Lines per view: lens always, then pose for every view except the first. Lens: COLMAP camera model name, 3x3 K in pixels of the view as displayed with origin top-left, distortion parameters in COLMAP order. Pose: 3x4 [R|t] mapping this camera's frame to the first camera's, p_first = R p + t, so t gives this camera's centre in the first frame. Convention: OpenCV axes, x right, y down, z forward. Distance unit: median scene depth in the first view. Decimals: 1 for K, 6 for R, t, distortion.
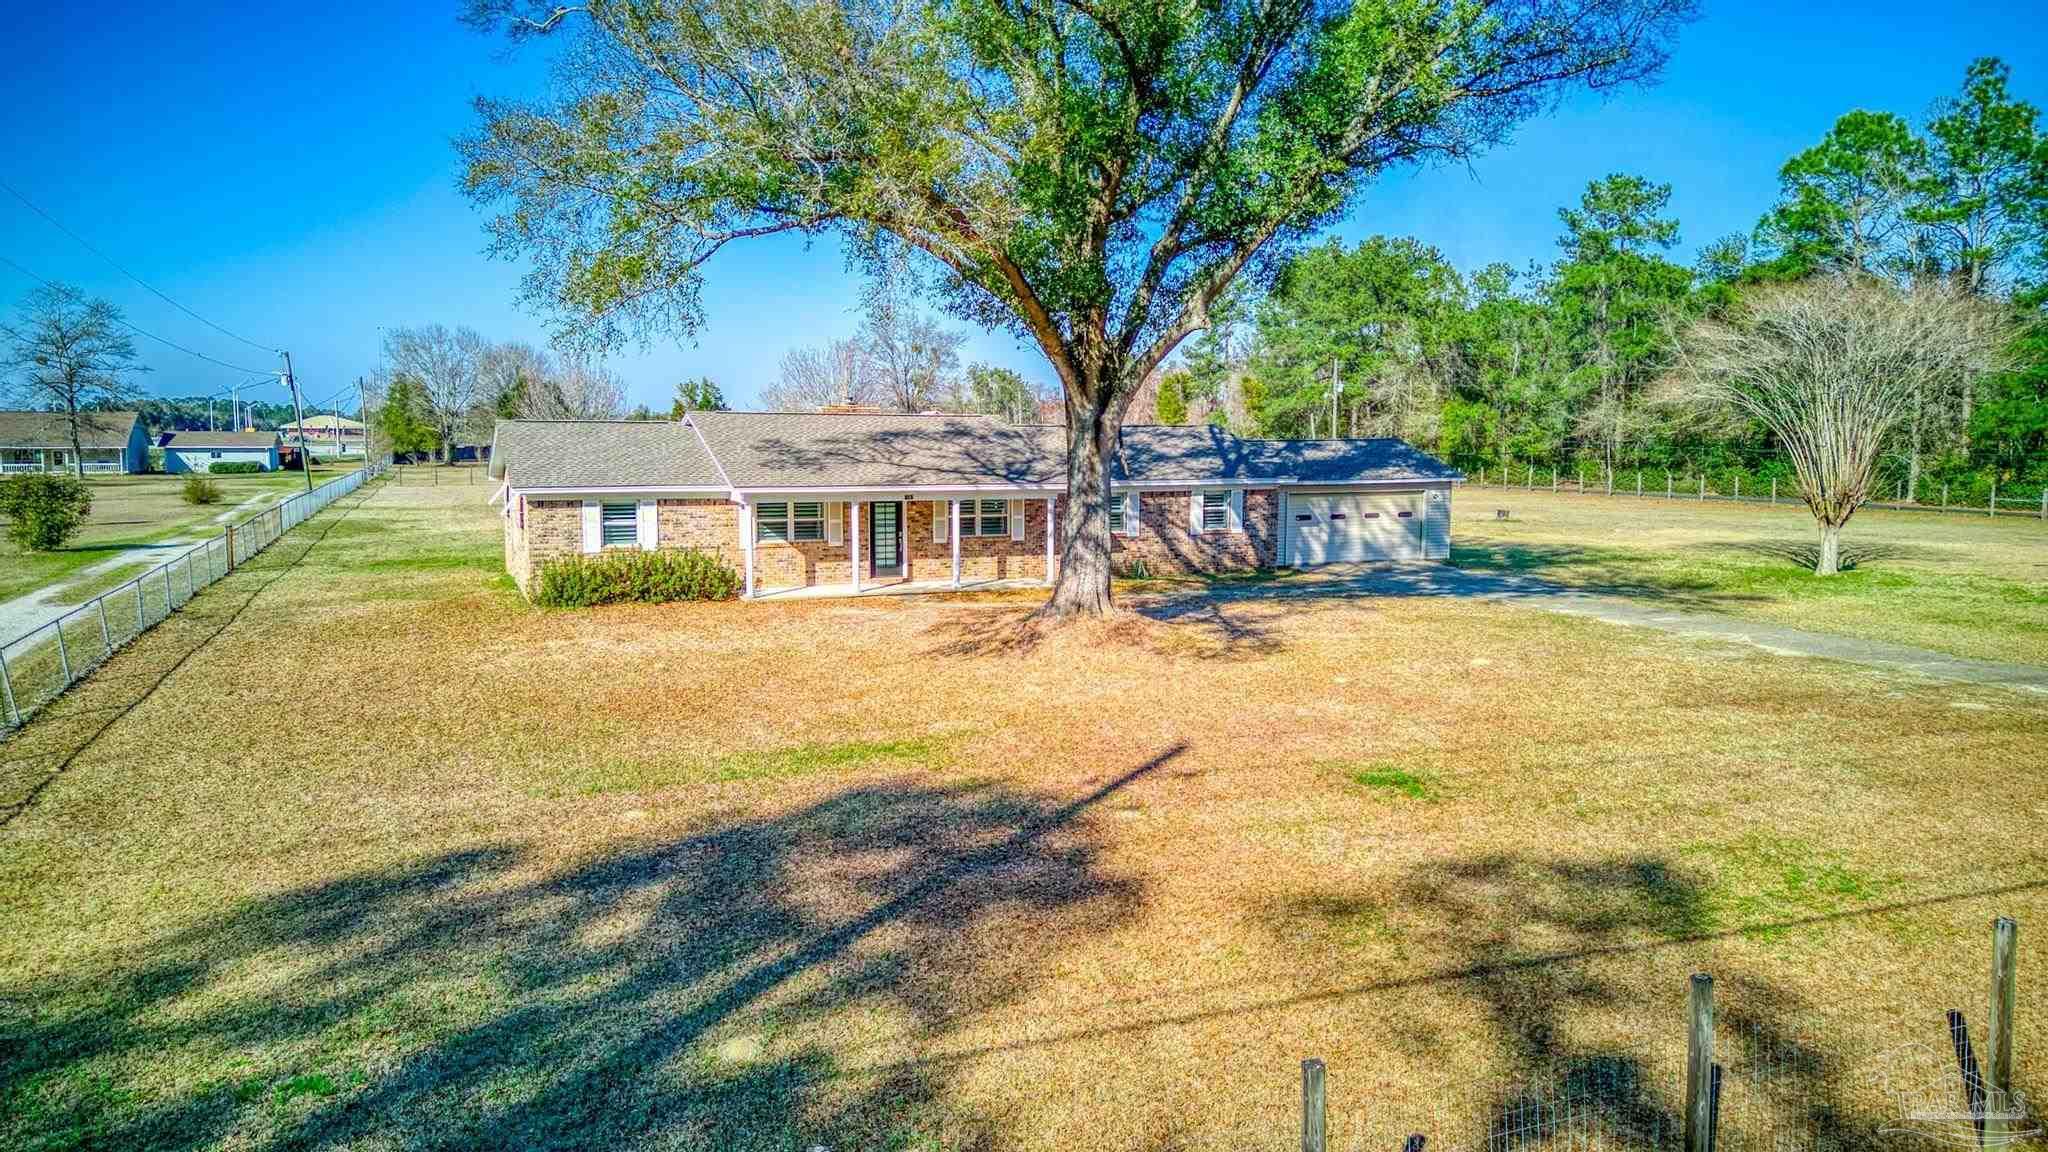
lens RADIAL K [[1456.4, 0, 1020.8], [0, 1456.4, 577.0], [0, 0, 1]] dist [0.005051, -0.001713]
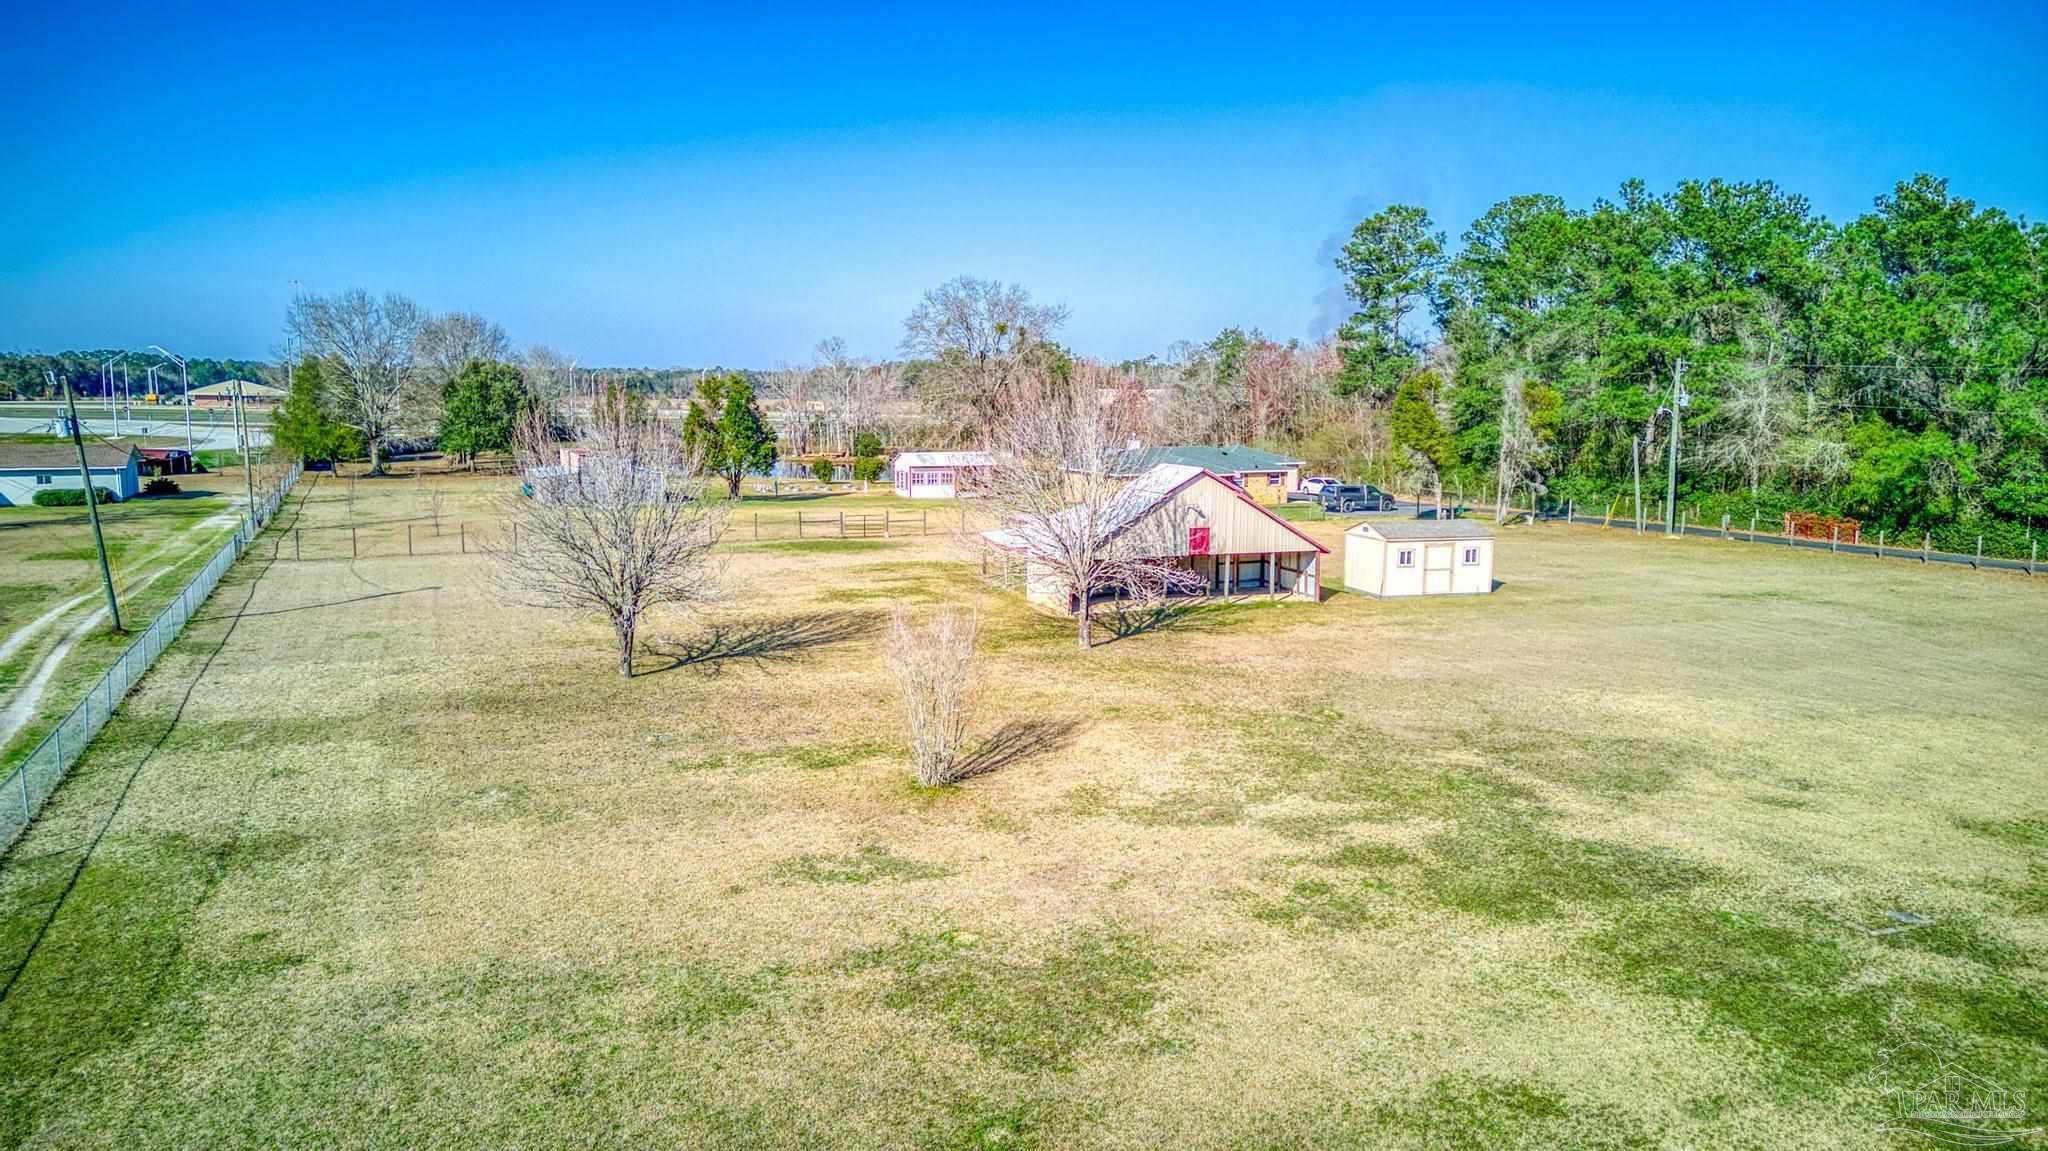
lens RADIAL K [[1456.4, 0, 1027.1], [0, 1456.4, 574.0], [0, 0, 1]] dist [0.005051, -0.001713]
pose [[0.999161, -0.002801, 0.040861, -0.083388], [0.001578, 0.999551, 0.029922, -0.047804], [-0.040927, -0.029833, 0.998717, 0.220965]]
